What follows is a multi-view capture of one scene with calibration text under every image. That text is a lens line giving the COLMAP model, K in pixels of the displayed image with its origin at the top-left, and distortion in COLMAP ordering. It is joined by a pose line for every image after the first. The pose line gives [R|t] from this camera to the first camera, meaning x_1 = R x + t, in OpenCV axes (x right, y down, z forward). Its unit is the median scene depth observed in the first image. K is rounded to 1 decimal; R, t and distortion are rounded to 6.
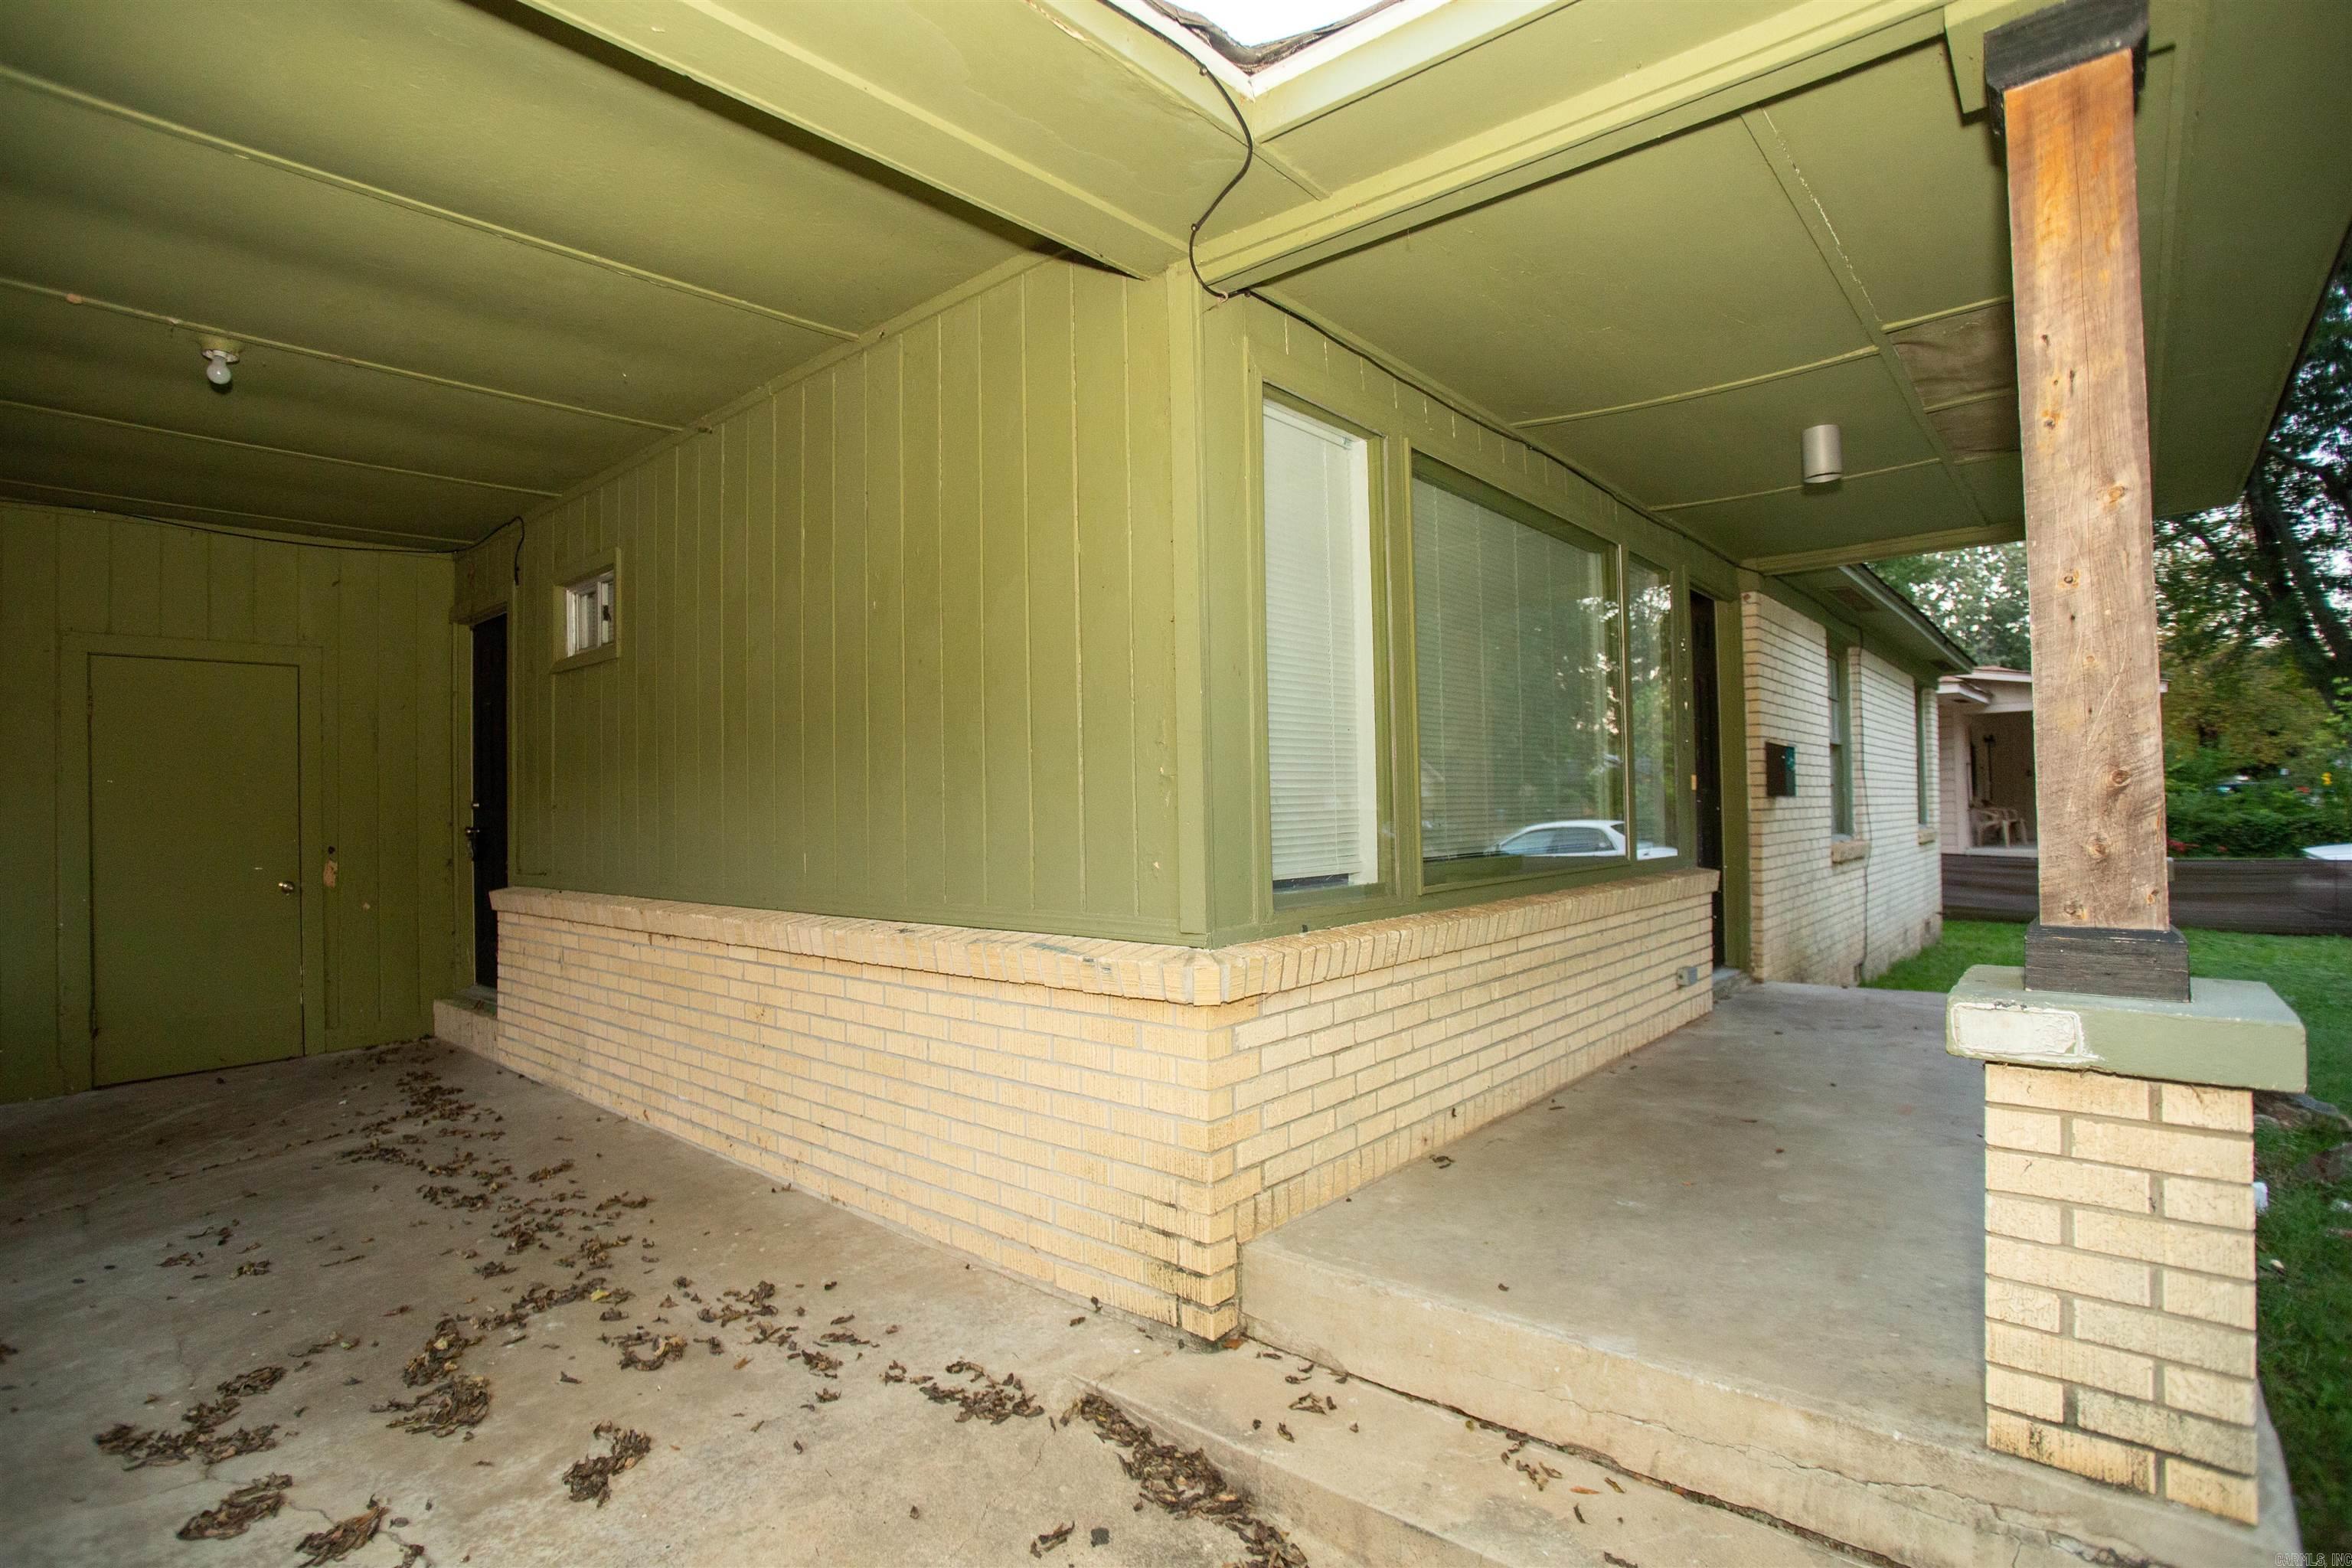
lens RADIAL K [[1153.8, 0, 1162.0], [0, 1153.8, 790.9], [0, 0, 1]] dist [-0.081213, 0.034574]
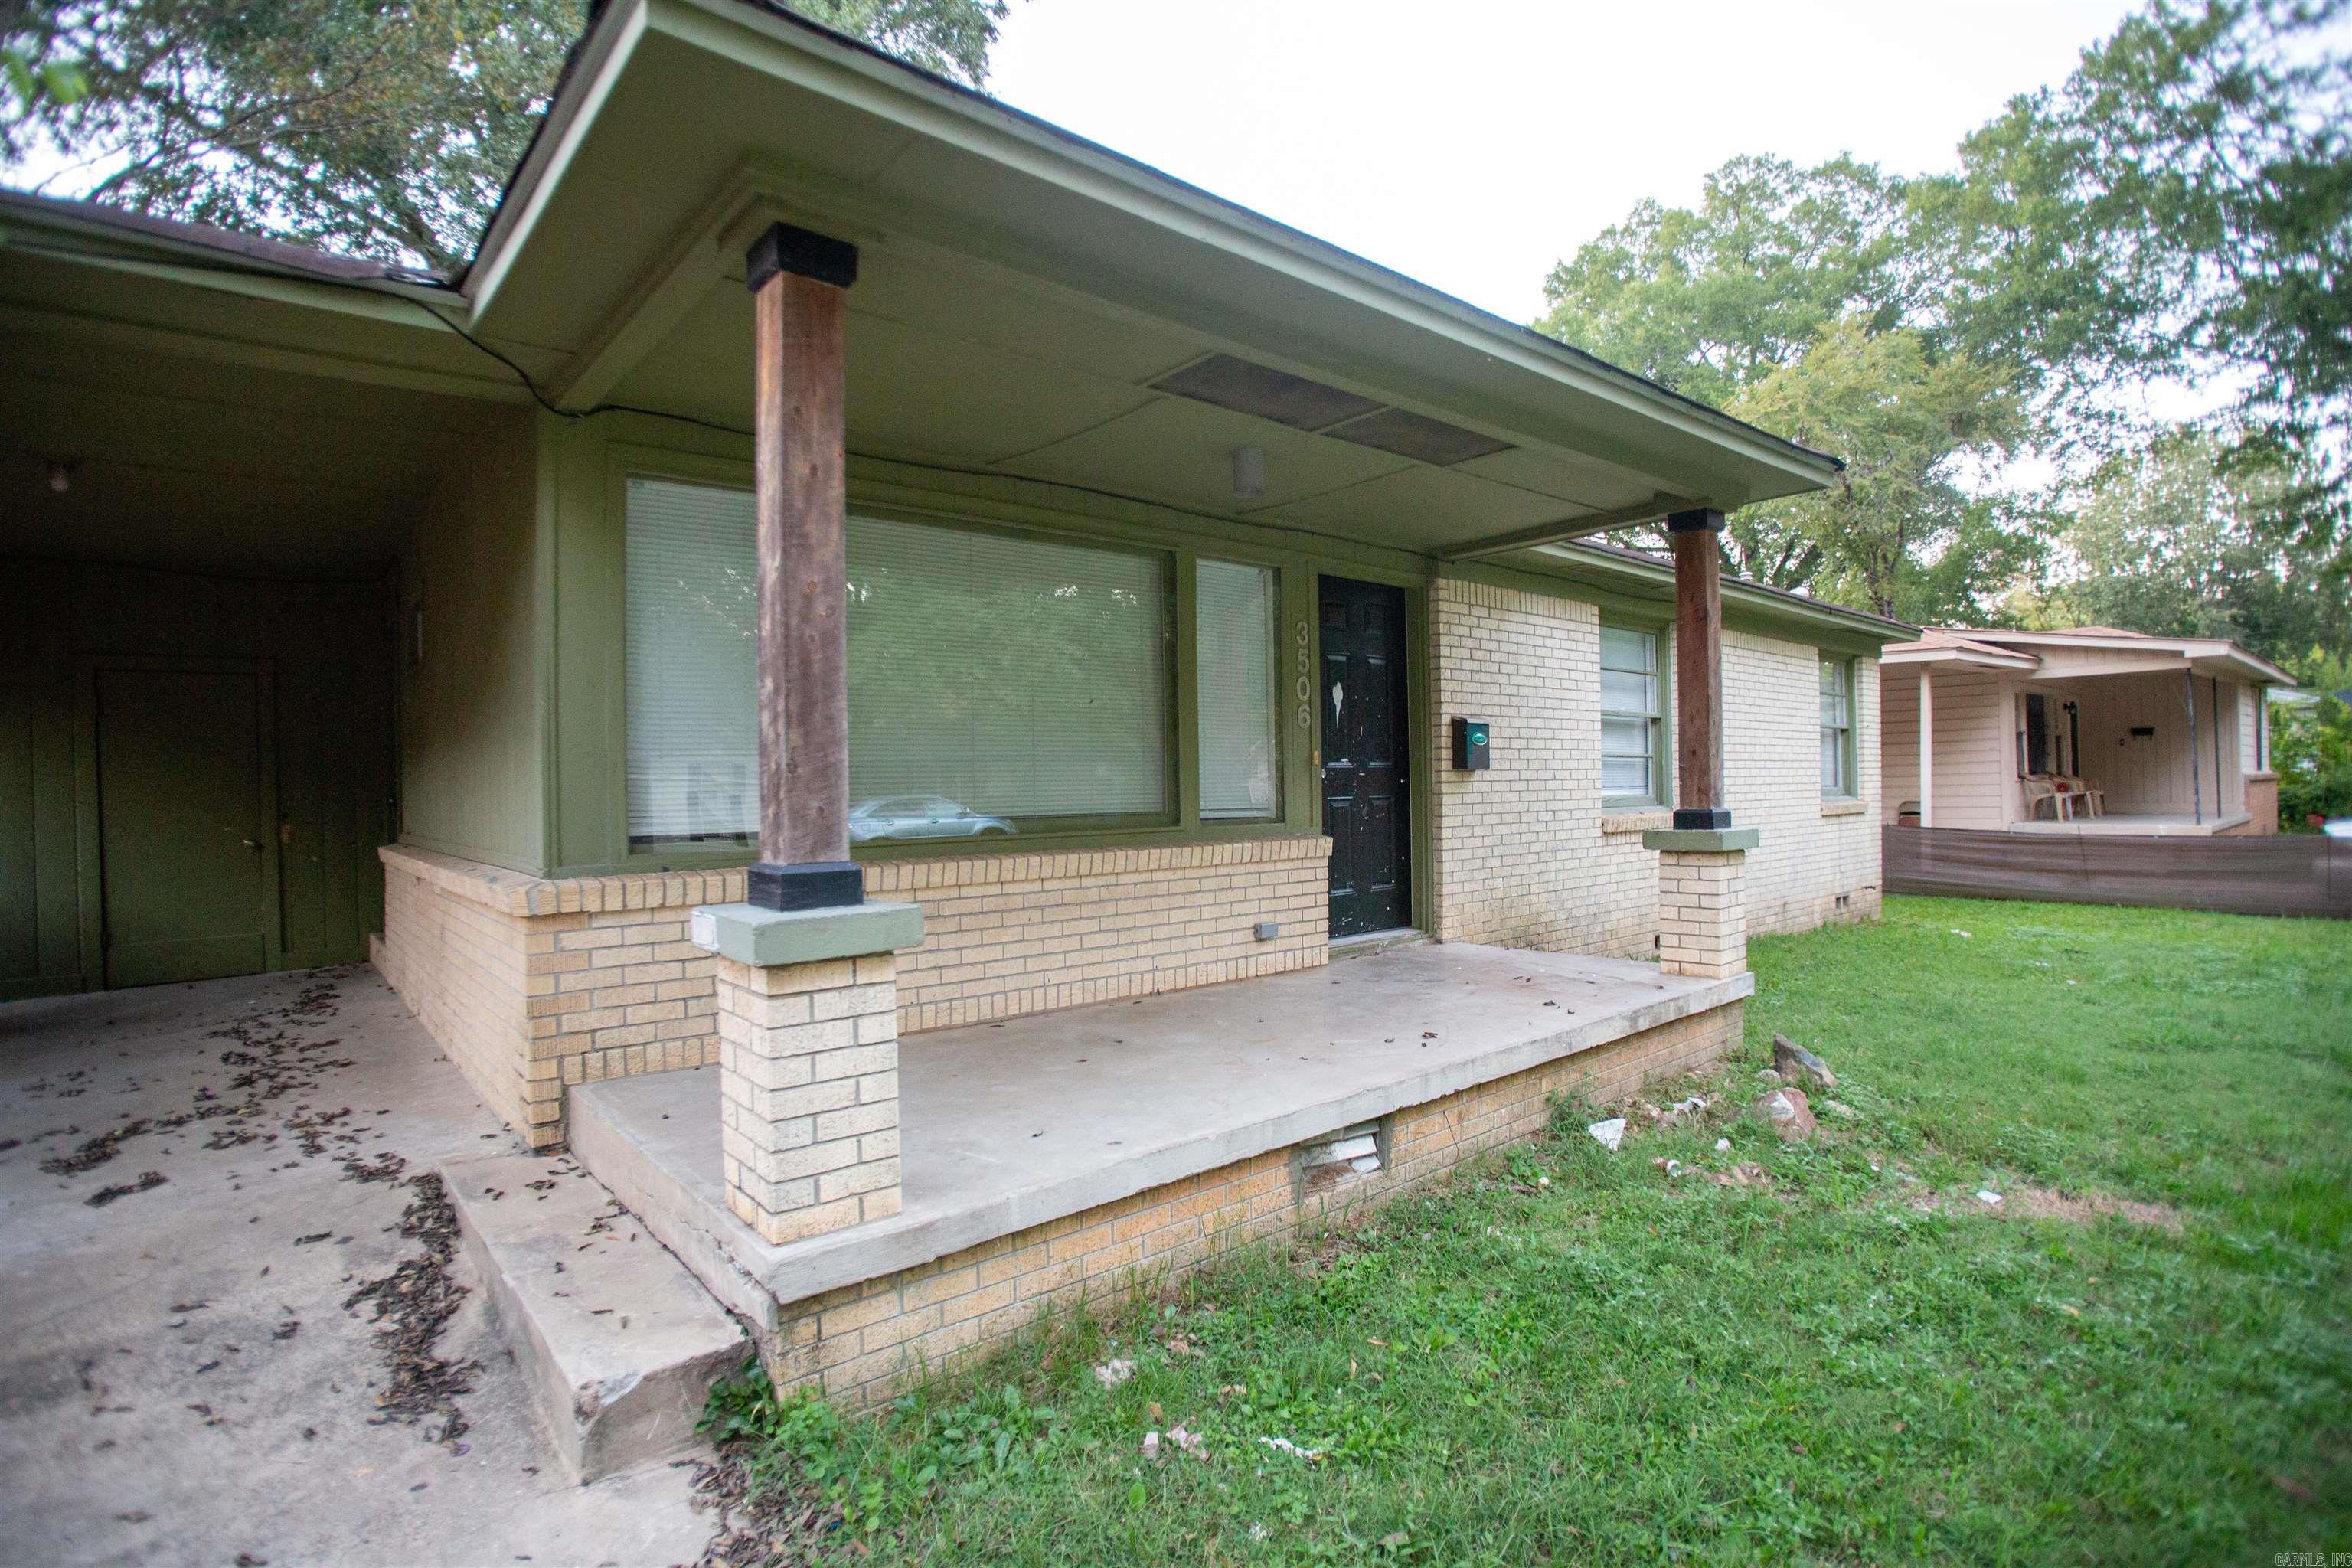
lens RADIAL K [[1153.8, 0, 1162.0], [0, 1153.8, 790.9], [0, 0, 1]] dist [-0.081213, 0.034574]
pose [[0.987906, -0.000395, -0.155051, 0.948858], [0.004126, 0.999709, 0.023746, -0.003975], [0.154996, -0.024099, 0.987621, -0.255396]]
